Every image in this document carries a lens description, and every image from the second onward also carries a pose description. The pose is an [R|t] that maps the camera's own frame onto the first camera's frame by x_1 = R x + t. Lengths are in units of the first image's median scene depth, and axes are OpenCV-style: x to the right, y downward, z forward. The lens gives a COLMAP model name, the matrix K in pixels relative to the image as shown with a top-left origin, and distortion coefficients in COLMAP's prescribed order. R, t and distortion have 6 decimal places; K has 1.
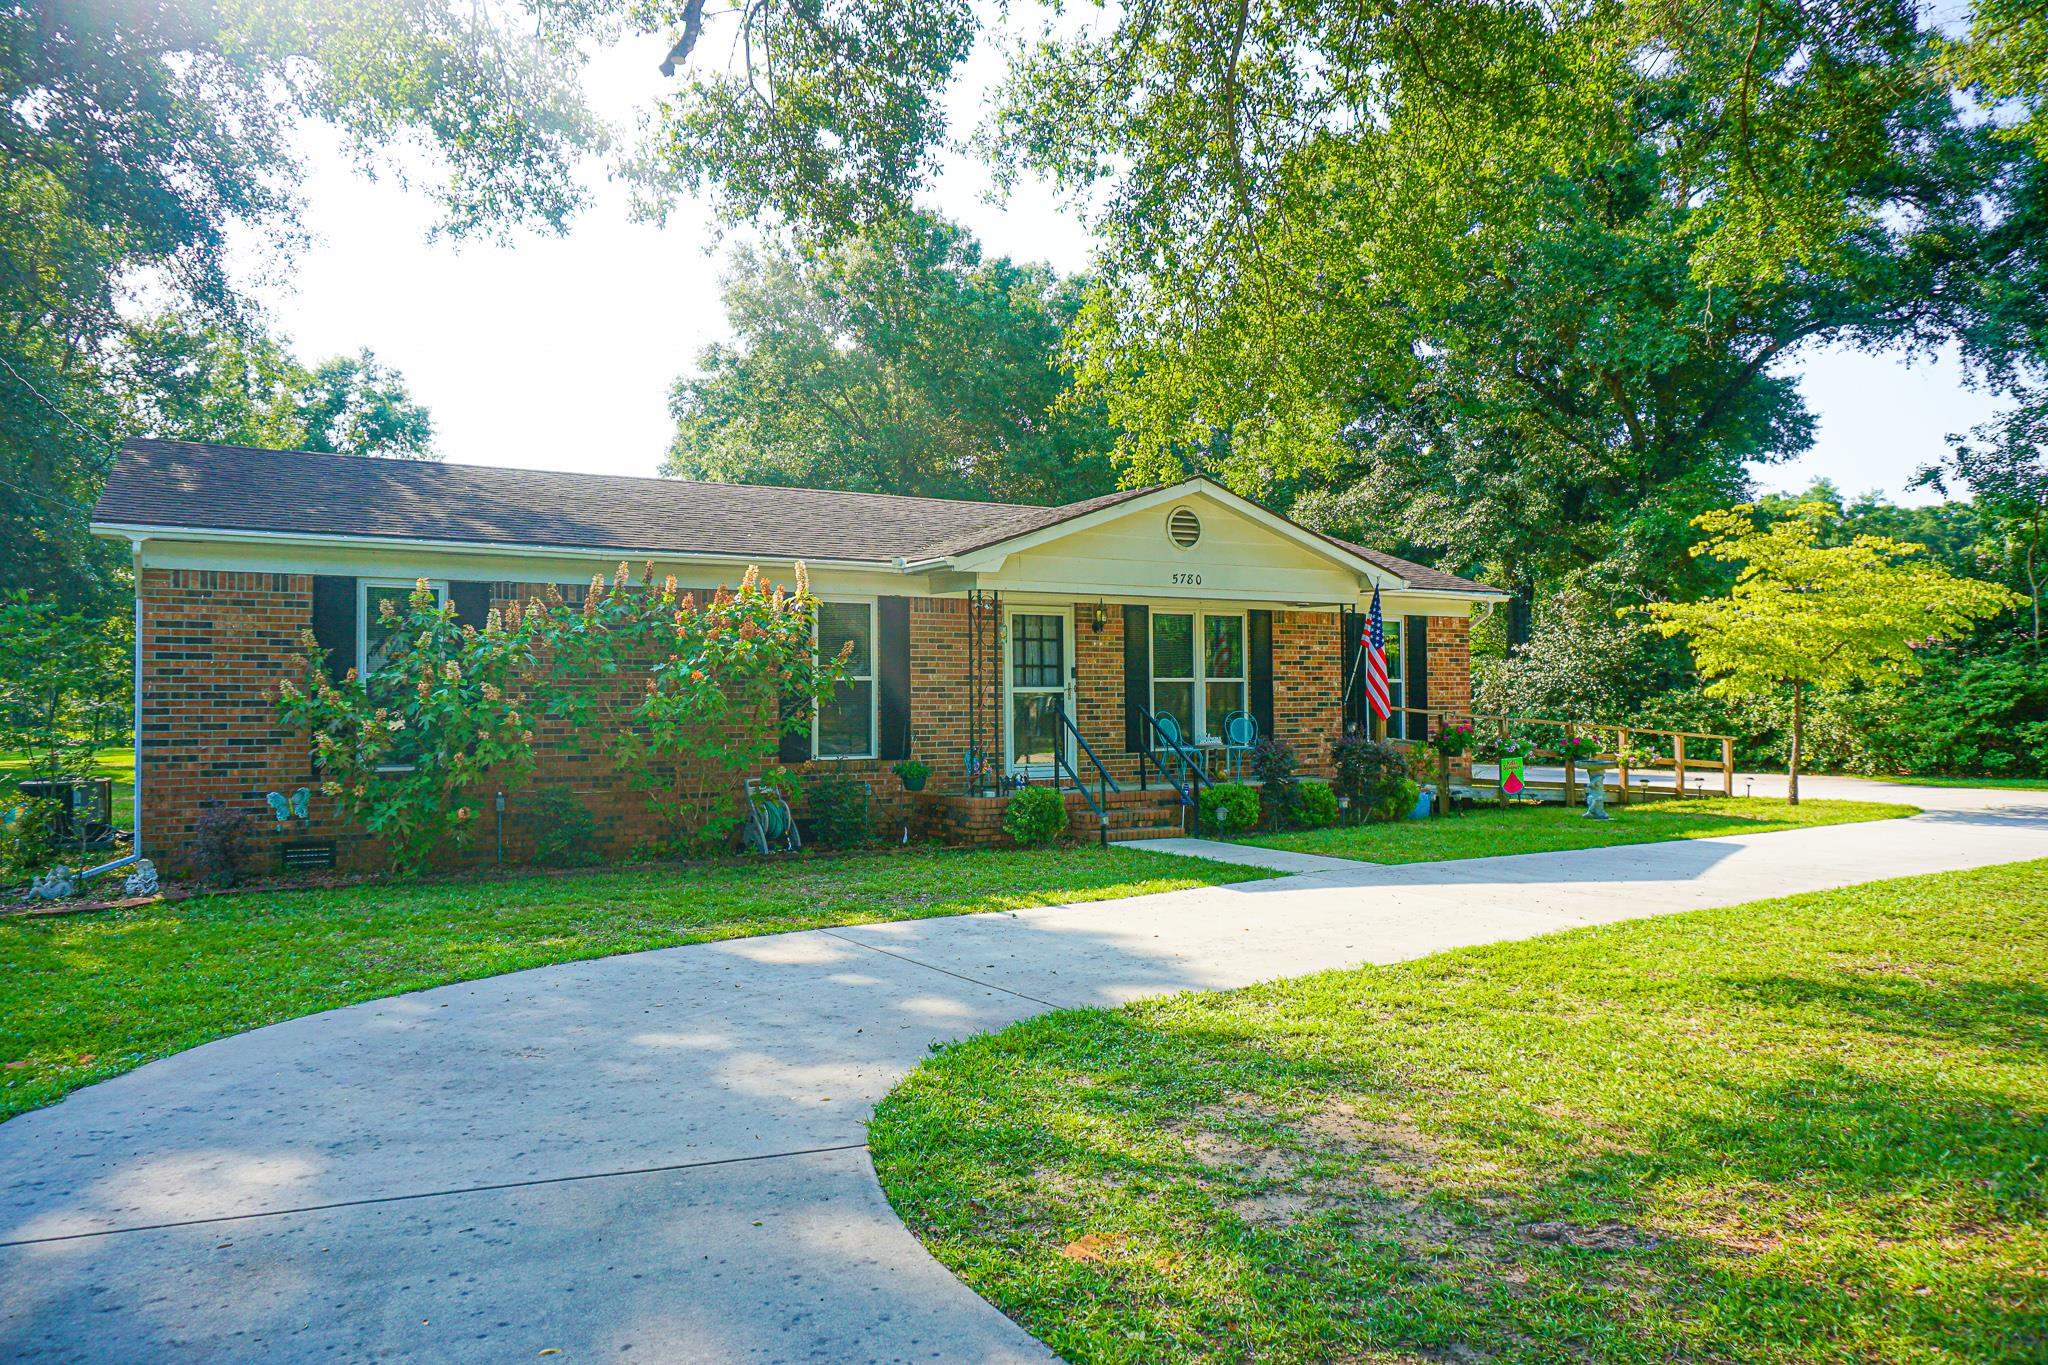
lens RADIAL K [[1381.2, 0, 1019.7], [0, 1381.2, 683.4], [0, 0, 1]] dist [-0.040964, 0.023887]
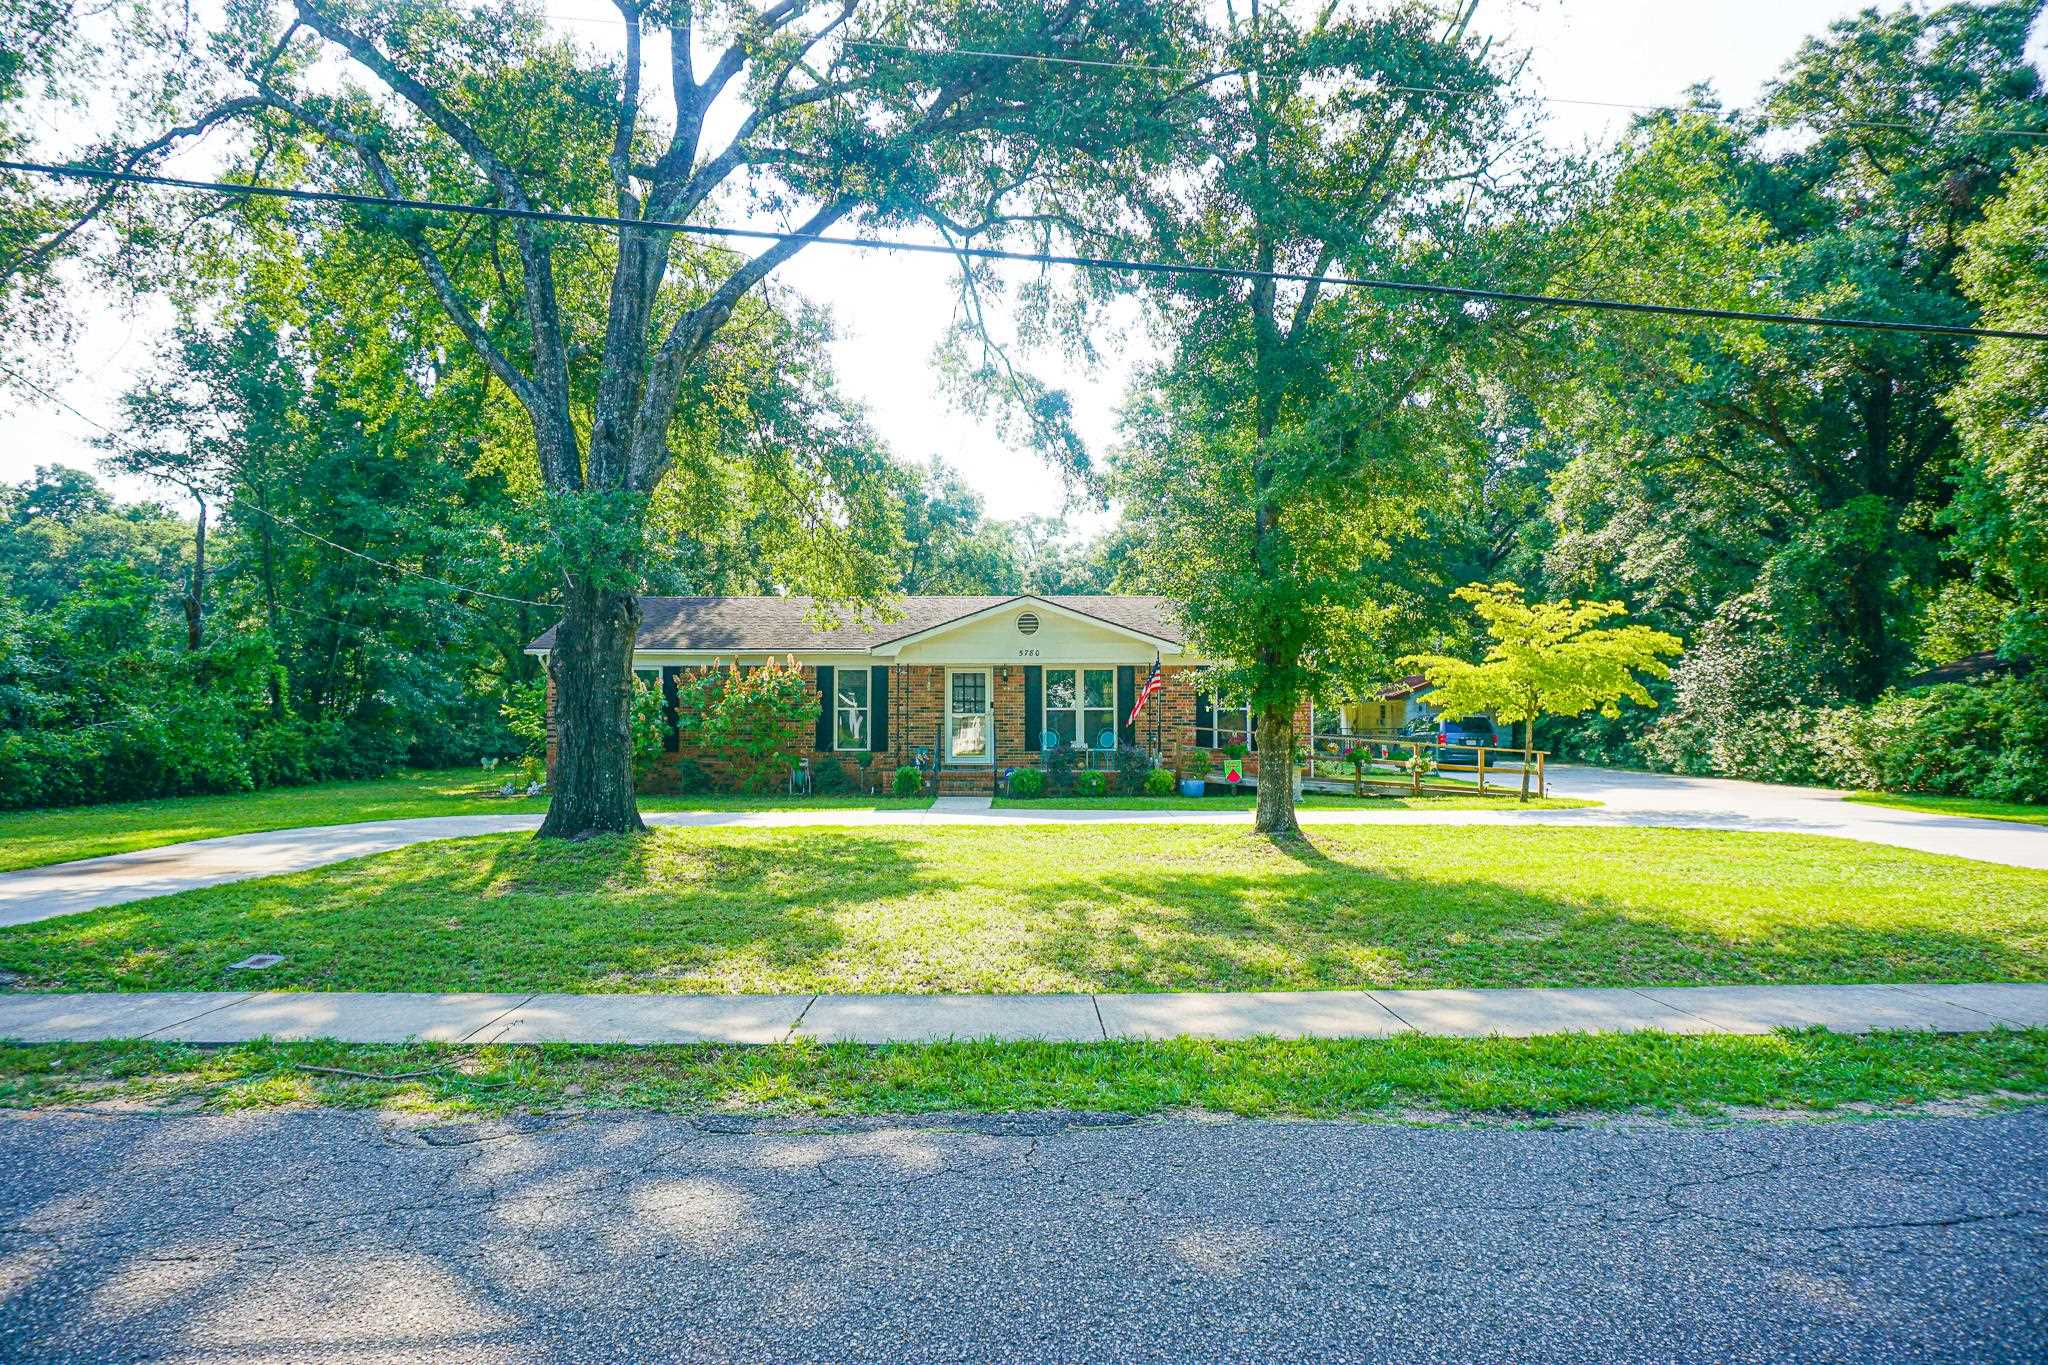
lens RADIAL K [[1381.2, 0, 1024.4], [0, 1381.2, 691.6], [0, 0, 1]] dist [-0.040964, 0.023887]
pose [[0.862163, -0.000220, -0.506631, 0.949486], [0.002672, 0.999988, 0.004112, -0.031477], [0.506624, -0.004899, 0.862153, -0.494371]]
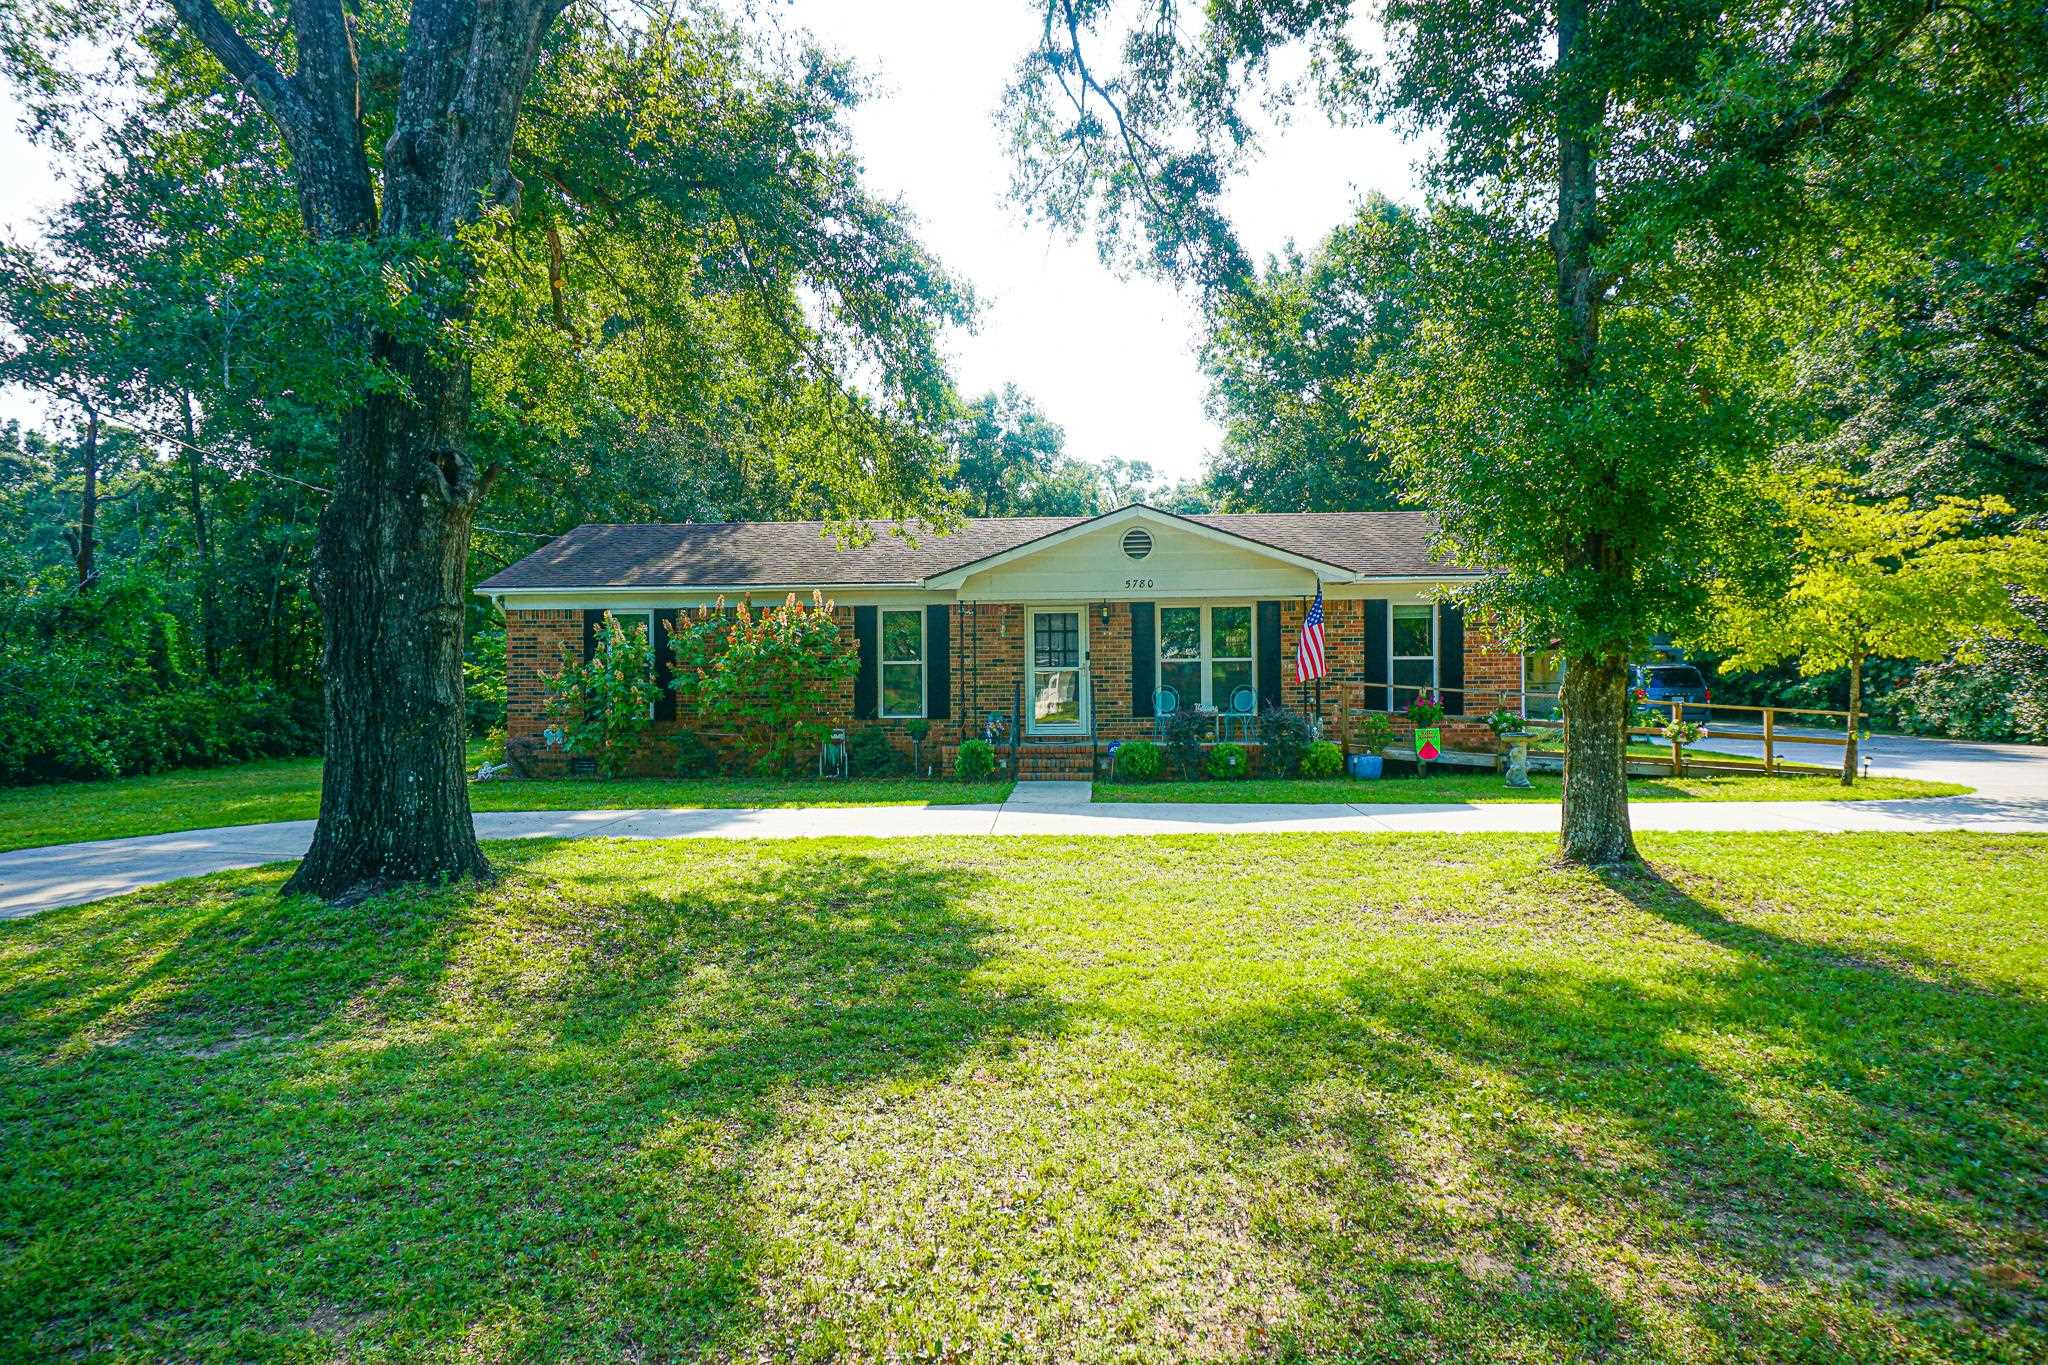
lens RADIAL K [[1381.2, 0, 1020.2], [0, 1381.2, 673.1], [0, 0, 1]] dist [-0.040964, 0.023887]
pose [[0.830740, 0.000921, -0.556659, 0.704112], [0.012451, 0.999718, 0.020235, -0.018276], [0.556521, -0.023740, 0.830494, -0.131248]]
